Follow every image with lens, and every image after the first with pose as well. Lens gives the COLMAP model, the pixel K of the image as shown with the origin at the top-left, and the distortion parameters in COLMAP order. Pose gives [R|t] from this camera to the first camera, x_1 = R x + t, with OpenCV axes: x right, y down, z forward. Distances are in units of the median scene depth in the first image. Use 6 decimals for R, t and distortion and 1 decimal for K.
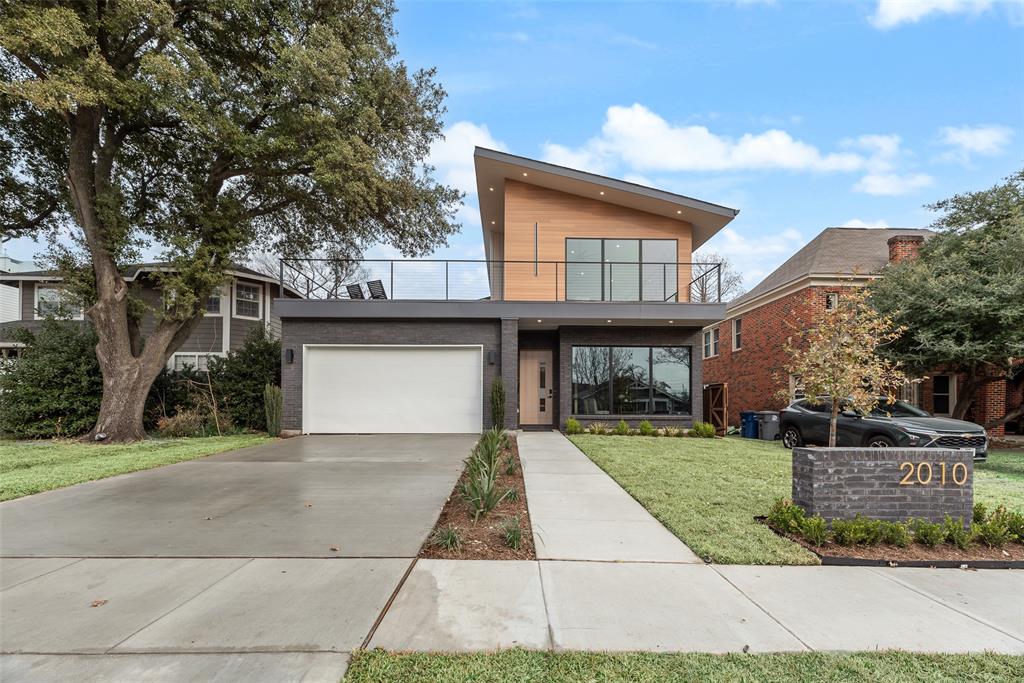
lens RADIAL K [[432.1, 0, 514.1], [0, 432.1, 406.4], [0, 0, 1]] dist [0.003493, -0.000105]
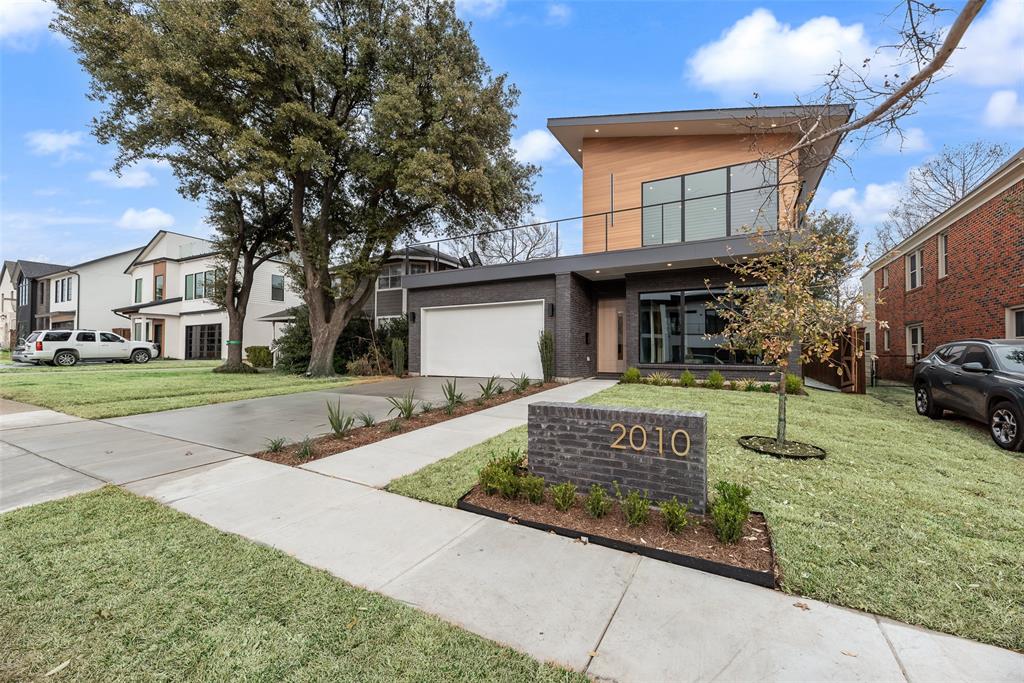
lens RADIAL K [[414.4, 0, 511.6], [0, 414.4, 347.7], [0, 0, 1]] dist [0.005647, 0.000138]
pose [[0.864447, -0.007522, -0.502668, 0.464443], [0.002052, 0.999933, -0.011435, -0.007969], [0.502720, 0.008854, 0.864404, 0.057195]]
